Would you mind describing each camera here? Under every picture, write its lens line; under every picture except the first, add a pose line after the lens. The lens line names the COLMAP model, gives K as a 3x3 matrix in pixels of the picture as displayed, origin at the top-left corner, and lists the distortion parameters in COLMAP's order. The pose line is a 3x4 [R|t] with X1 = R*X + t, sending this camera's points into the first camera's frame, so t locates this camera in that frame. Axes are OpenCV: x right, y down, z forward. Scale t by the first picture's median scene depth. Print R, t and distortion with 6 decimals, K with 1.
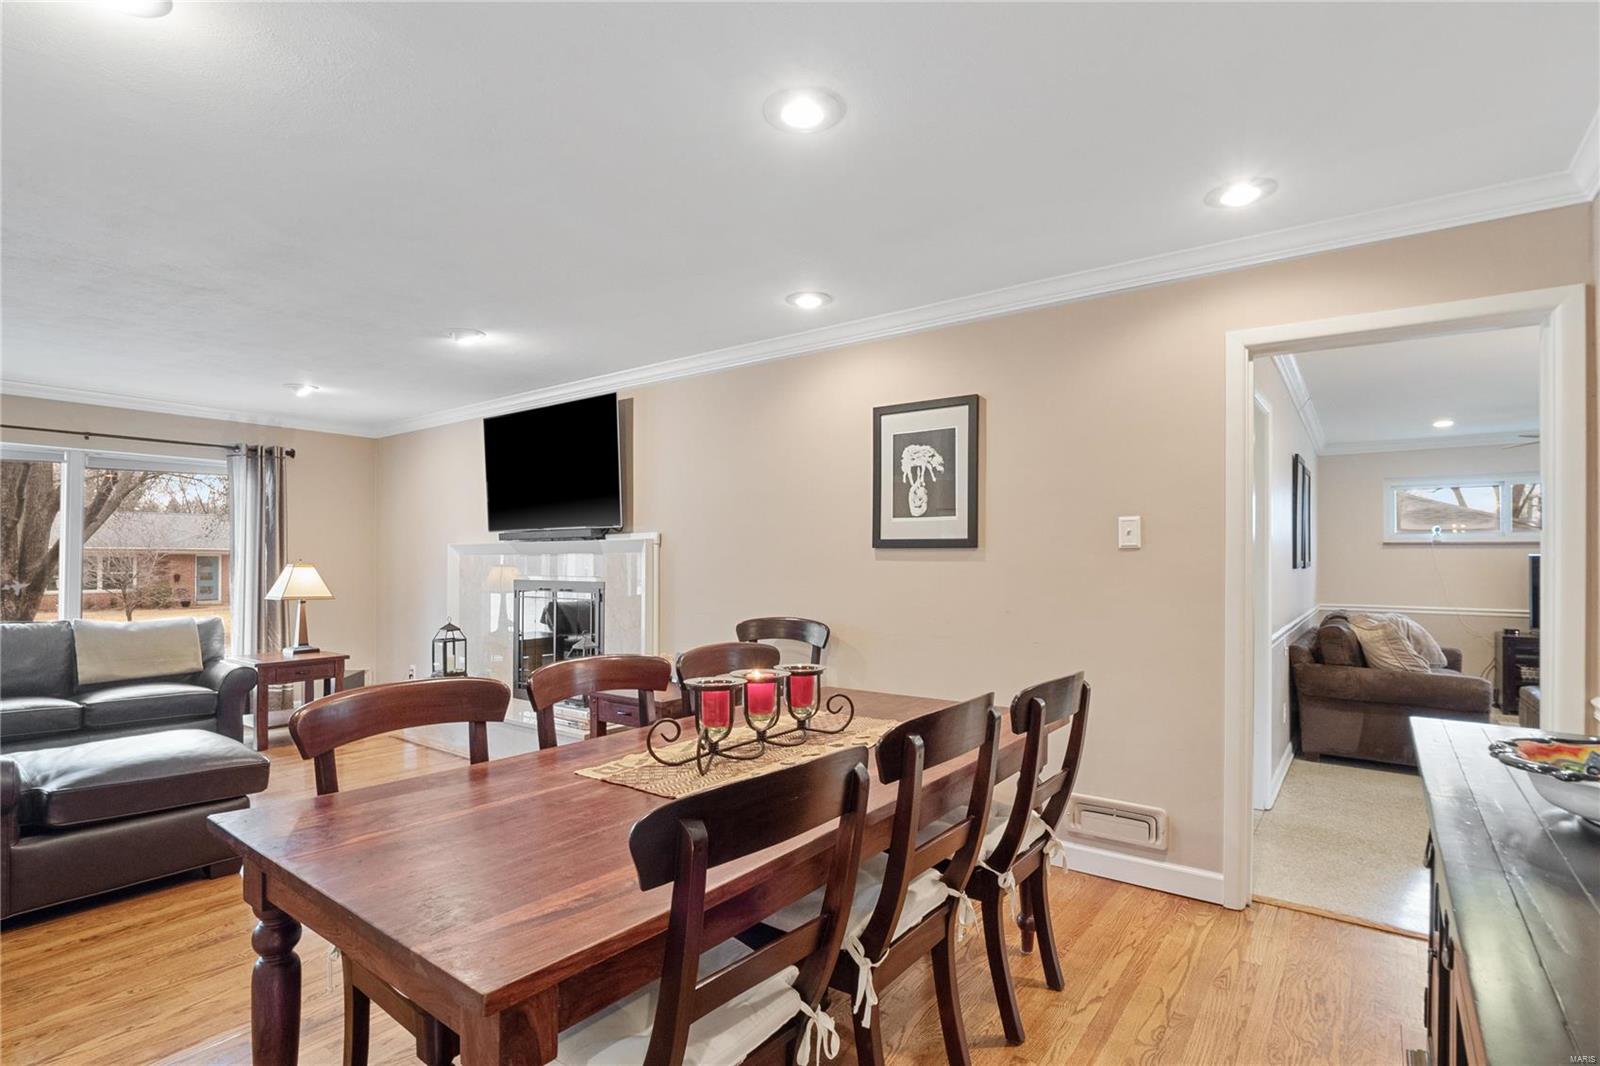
lens RADIAL K [[767.9, 0, 774.7], [0, 767.9, 552.8], [0, 0, 1]] dist [-0.003069, -0.004041]
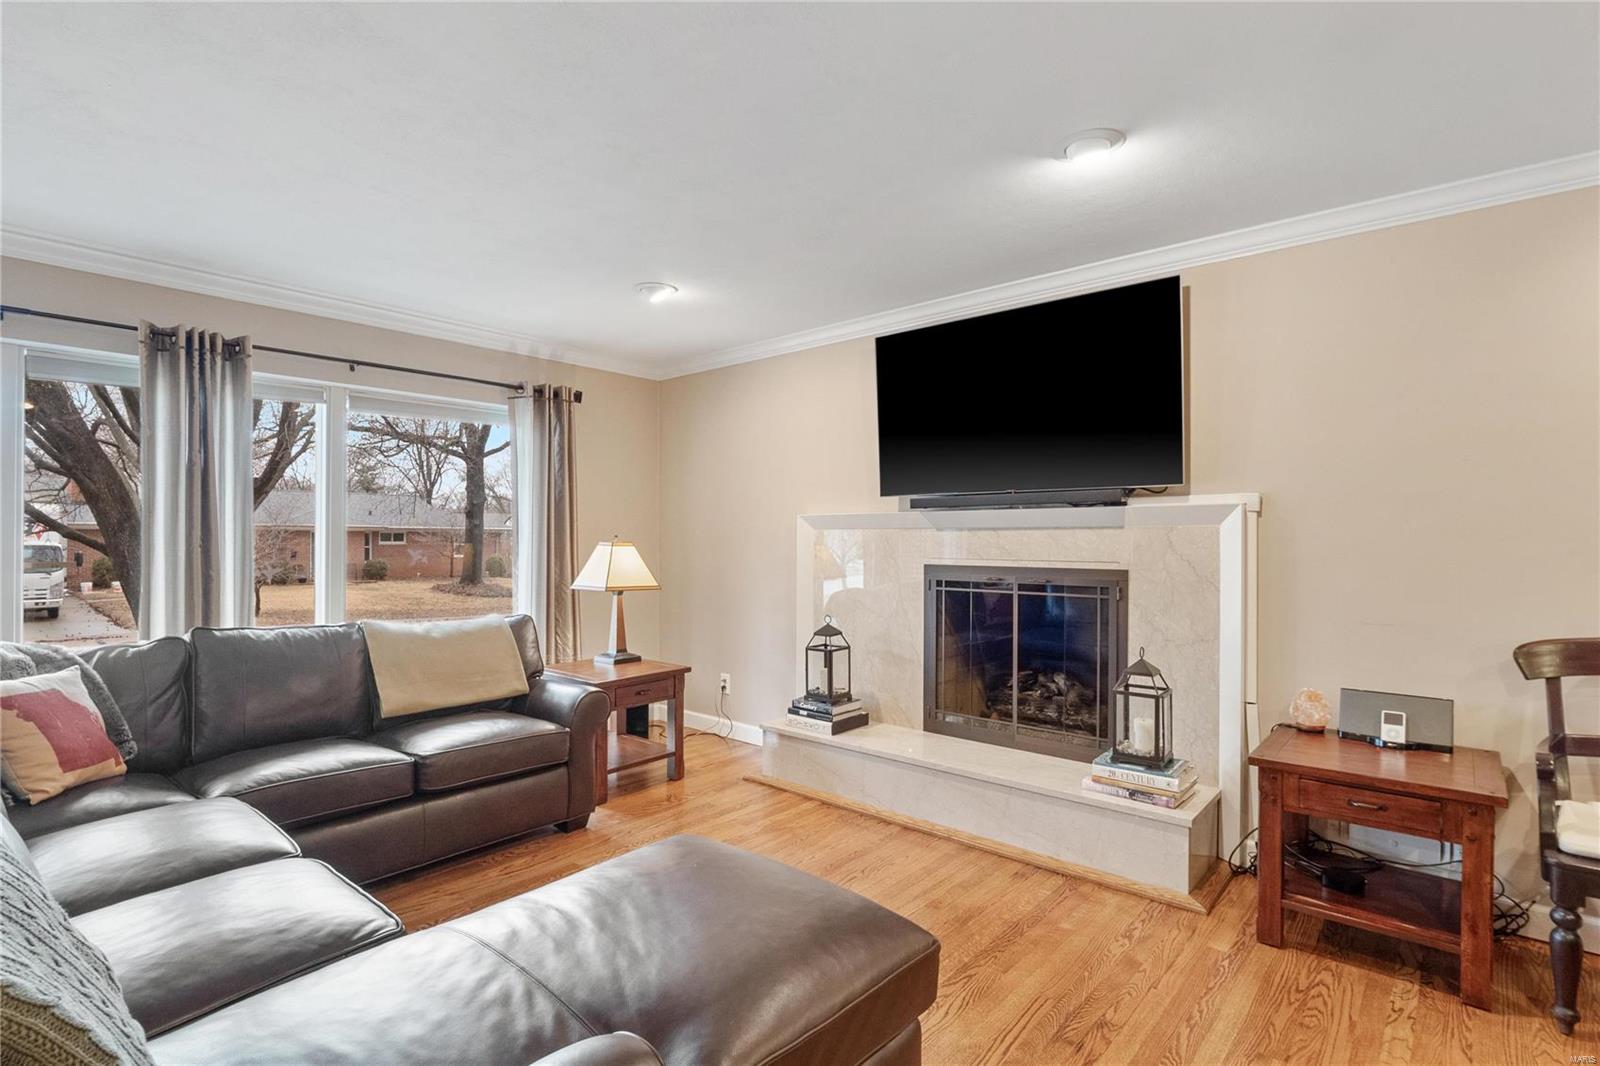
lens RADIAL K [[767.9, 0, 787.7], [0, 767.9, 542.0], [0, 0, 1]] dist [-0.003069, -0.004041]
pose [[0.997145, 0.002236, -0.075480, -0.408443], [-0.001218, 0.999908, 0.013530, 0.004598], [0.075503, -0.013399, 0.997056, 0.283075]]
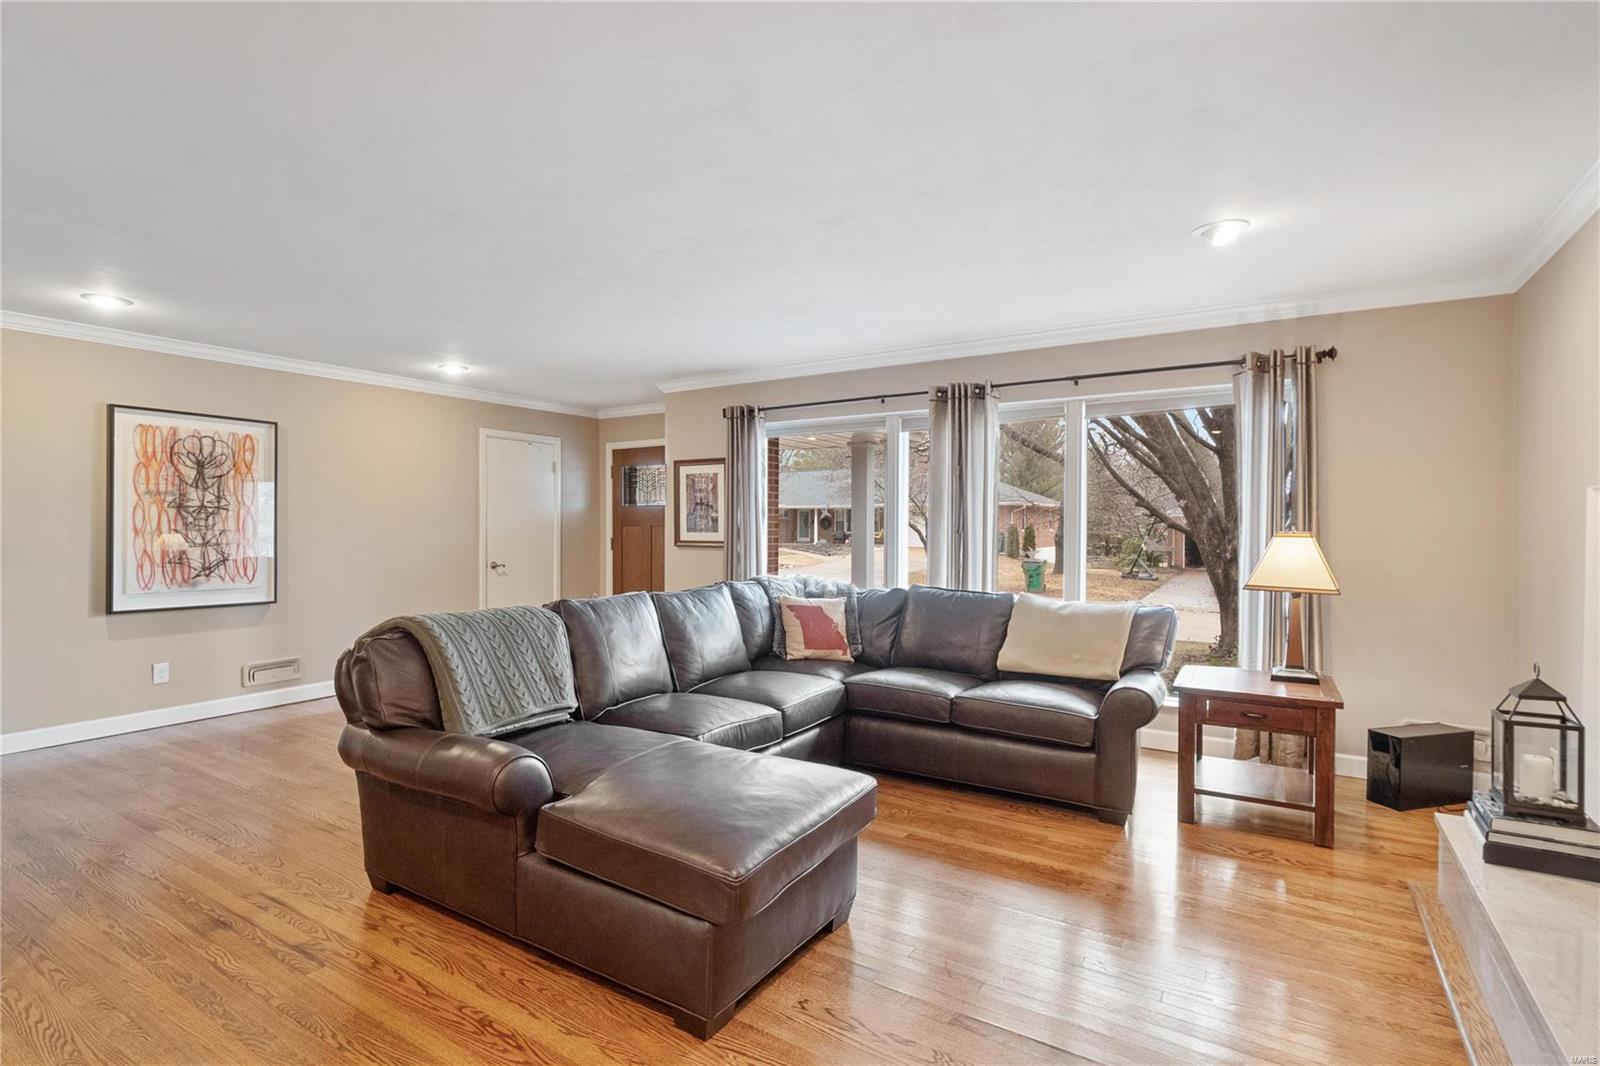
lens RADIAL K [[767.9, 0, 792.1], [0, 767.9, 538.1], [0, 0, 1]] dist [-0.003069, -0.004041]
pose [[0.093483, 0.017391, -0.995469, -0.058234], [0.003716, 0.999834, 0.017816, 0.007752], [0.995614, -0.005365, 0.093403, 0.568838]]
